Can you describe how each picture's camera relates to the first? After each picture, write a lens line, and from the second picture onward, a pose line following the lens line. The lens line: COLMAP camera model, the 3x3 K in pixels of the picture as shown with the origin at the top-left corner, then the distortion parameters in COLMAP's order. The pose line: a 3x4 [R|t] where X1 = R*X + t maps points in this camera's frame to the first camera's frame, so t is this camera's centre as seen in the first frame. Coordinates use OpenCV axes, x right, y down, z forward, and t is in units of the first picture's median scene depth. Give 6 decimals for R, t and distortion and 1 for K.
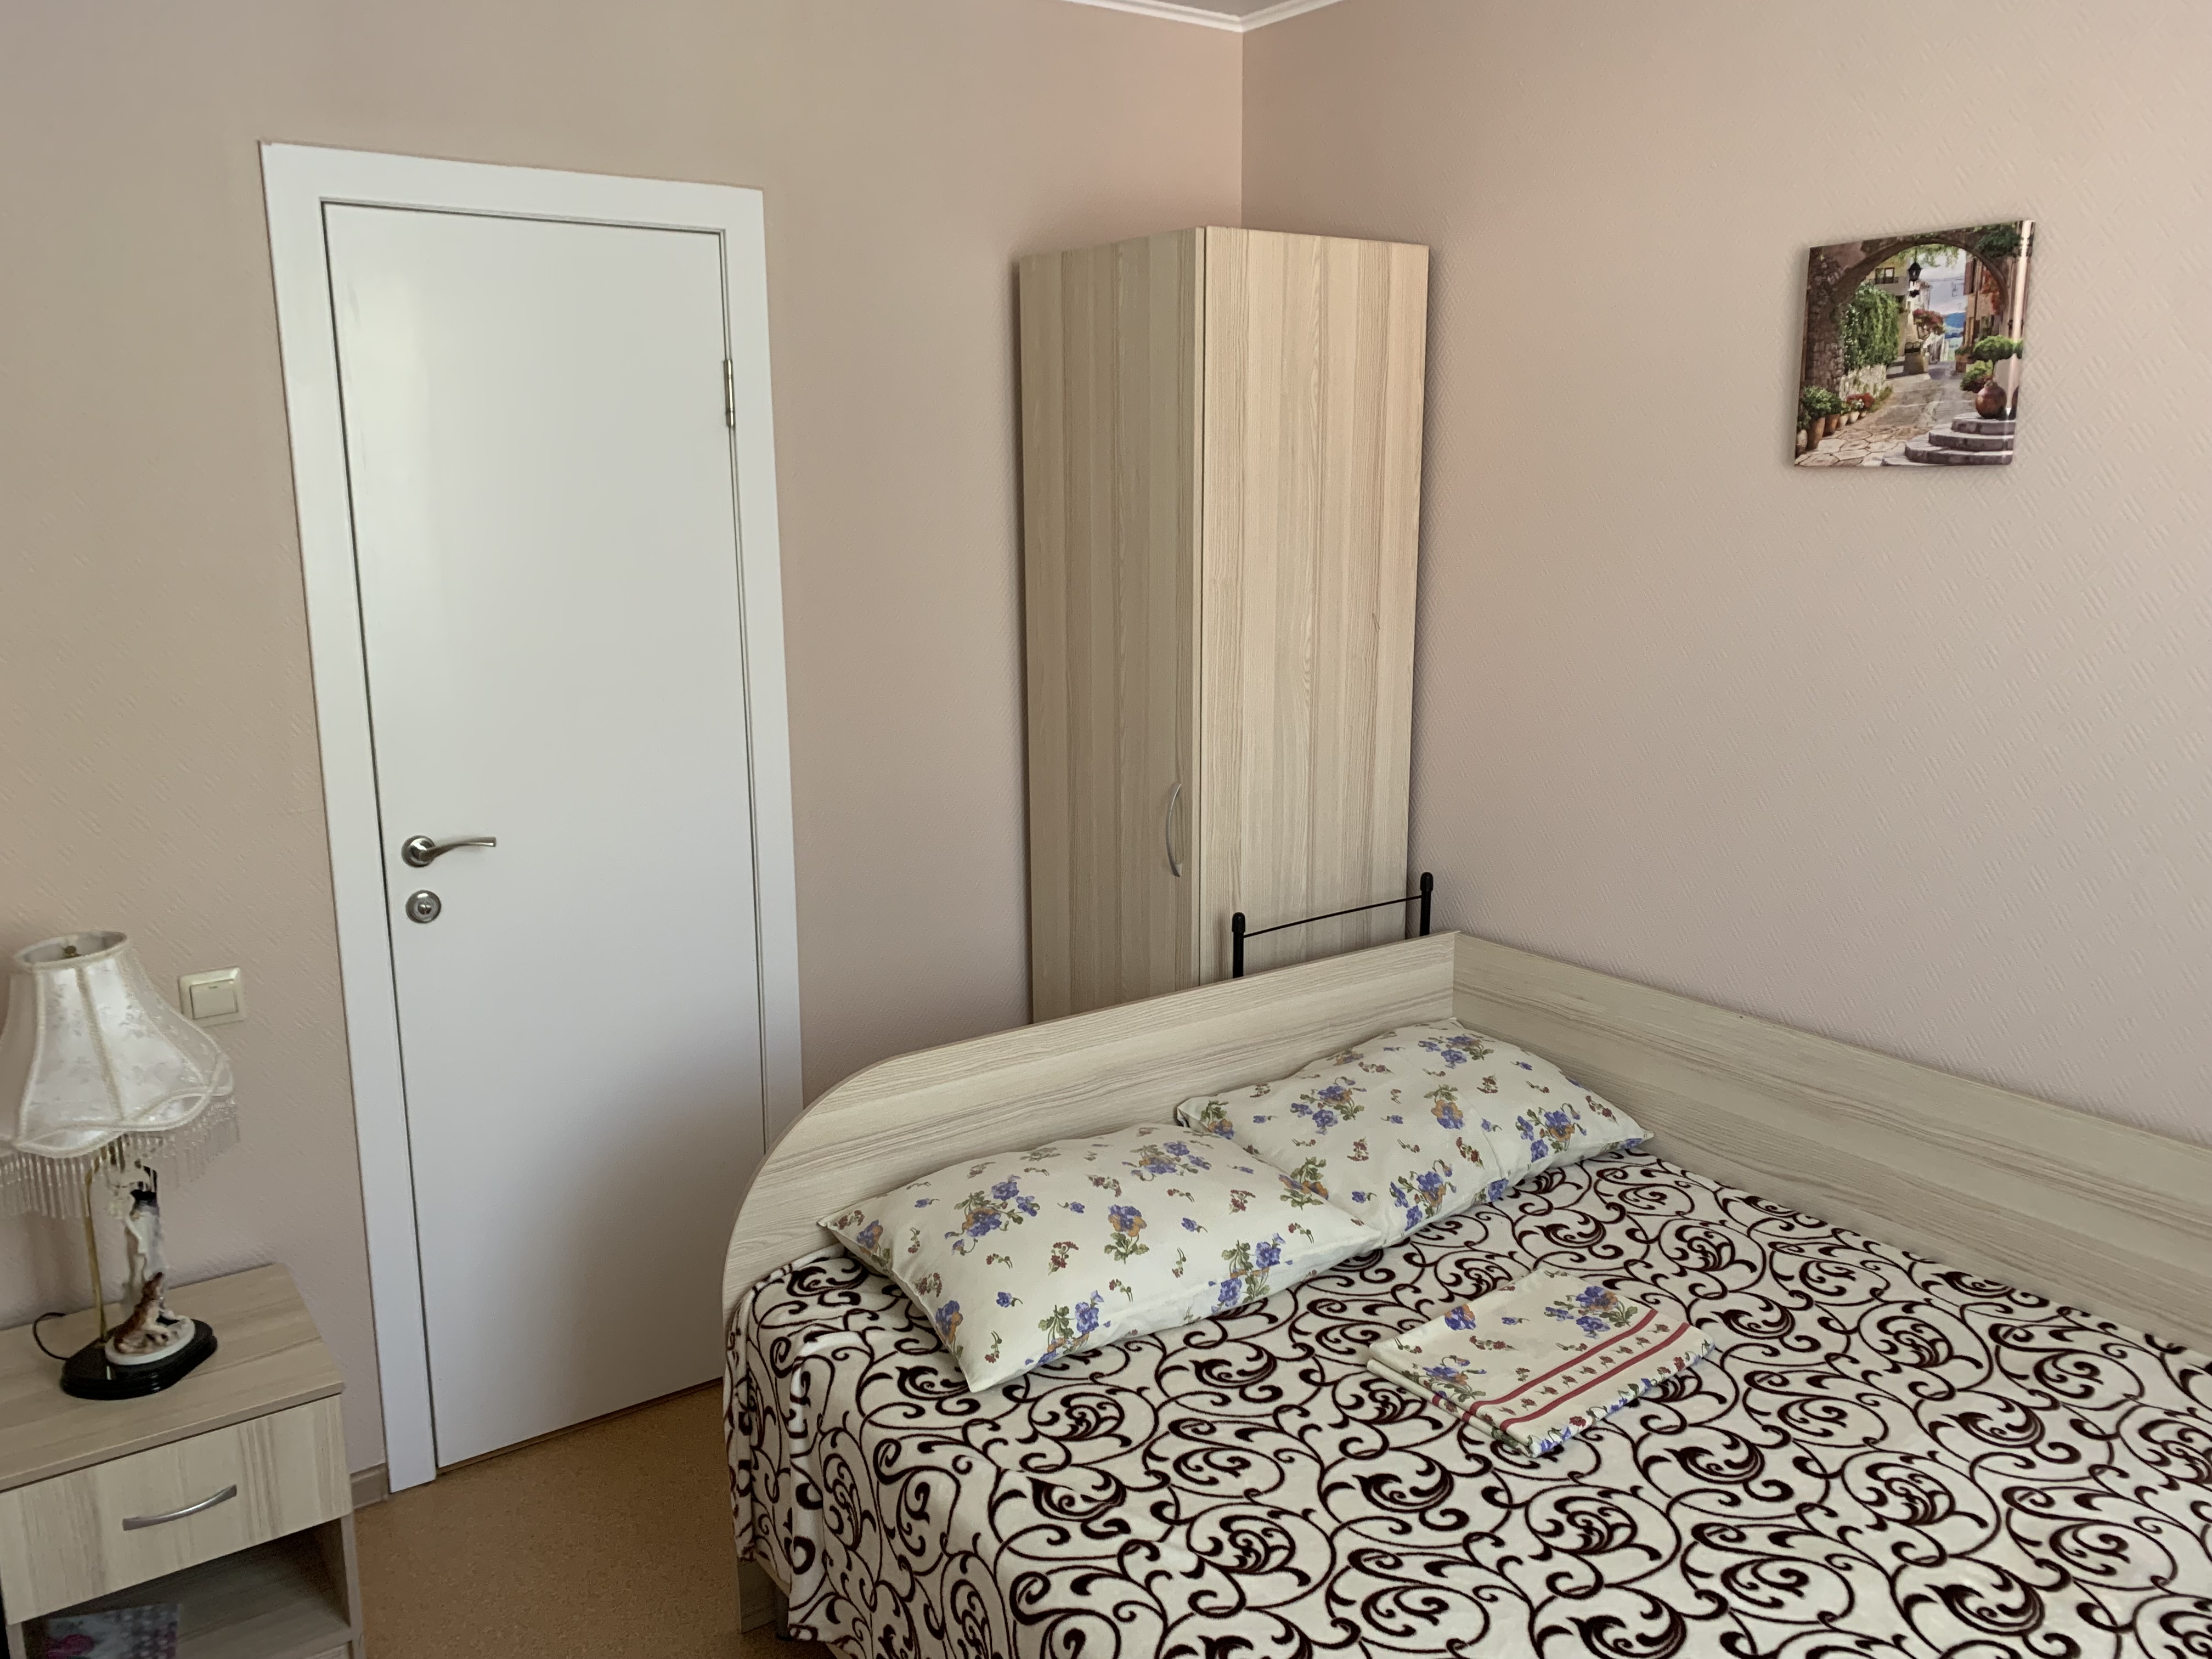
lens RADIAL K [[1691.1, 0, 1107.5], [0, 1691.1, 836.4], [0, 0, 1]] dist [0.001858, -0.014656]
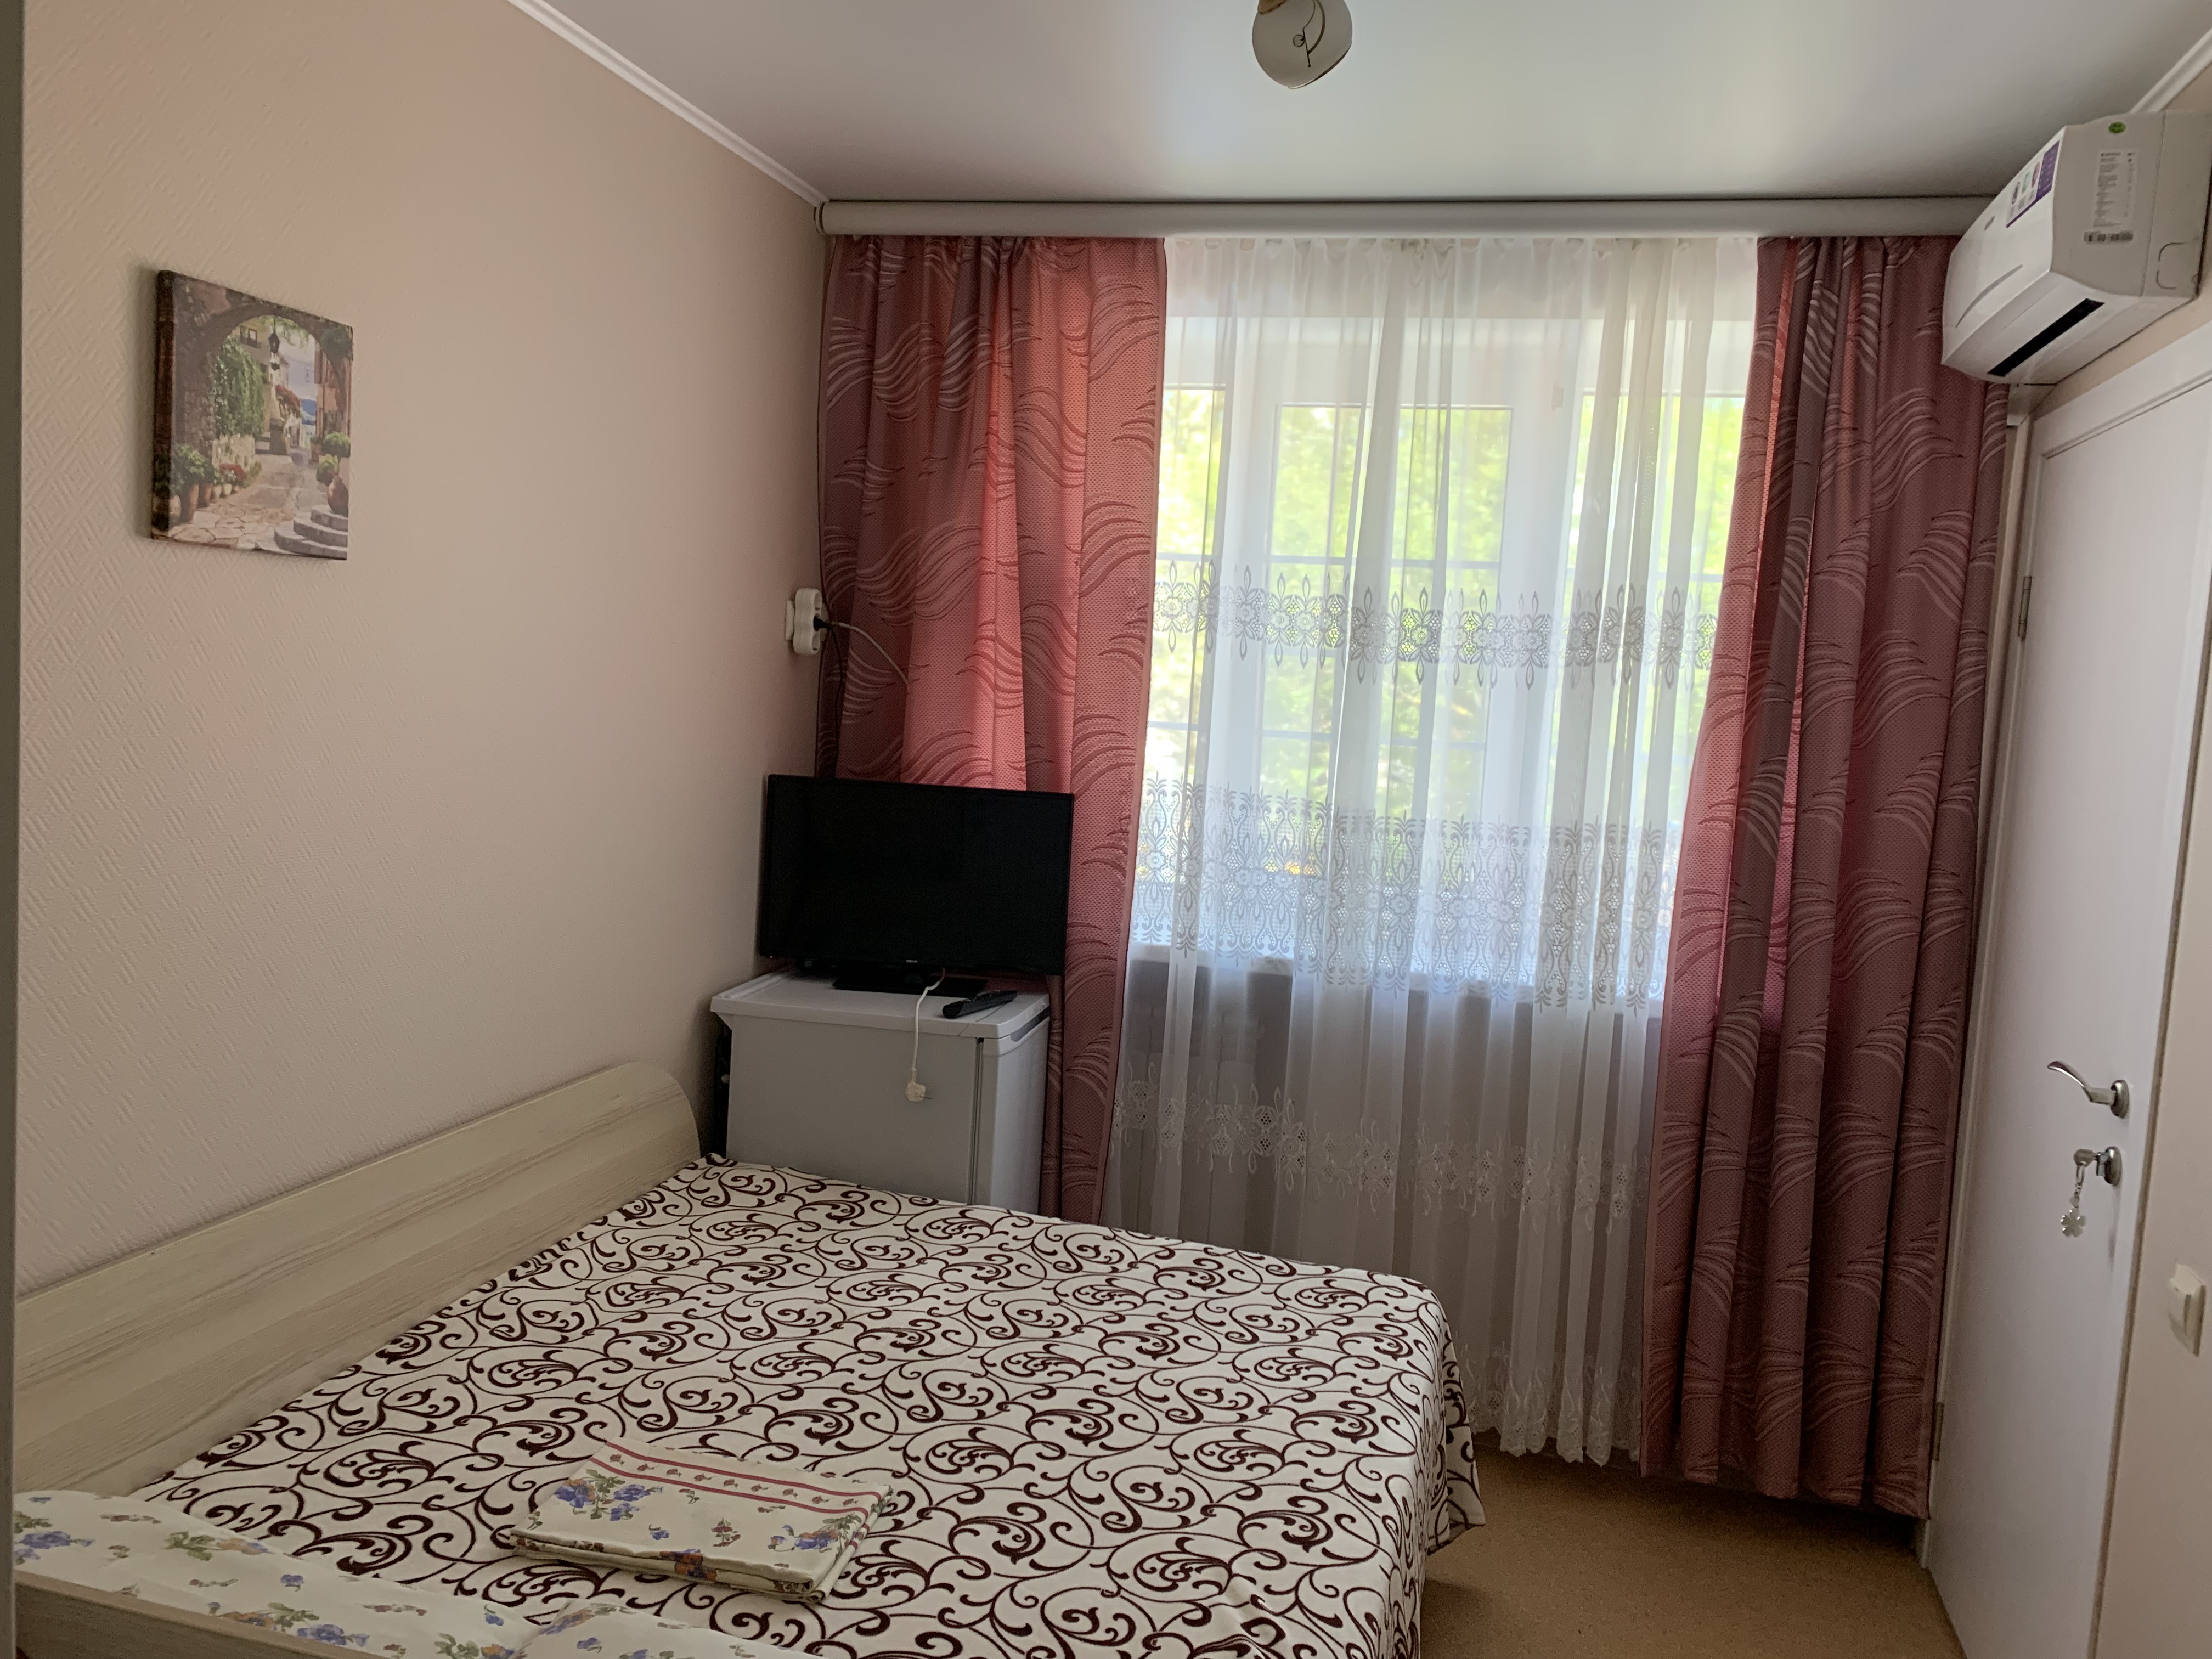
lens RADIAL K [[1691.1, 0, 1107.5], [0, 1691.1, 818.4], [0, 0, 1]] dist [0.001858, -0.014656]
pose [[-0.649653, -0.096220, 0.754117, -0.525358], [0.101842, 0.972002, 0.211754, -0.229361], [-0.753379, 0.214367, -0.621665, 1.271293]]
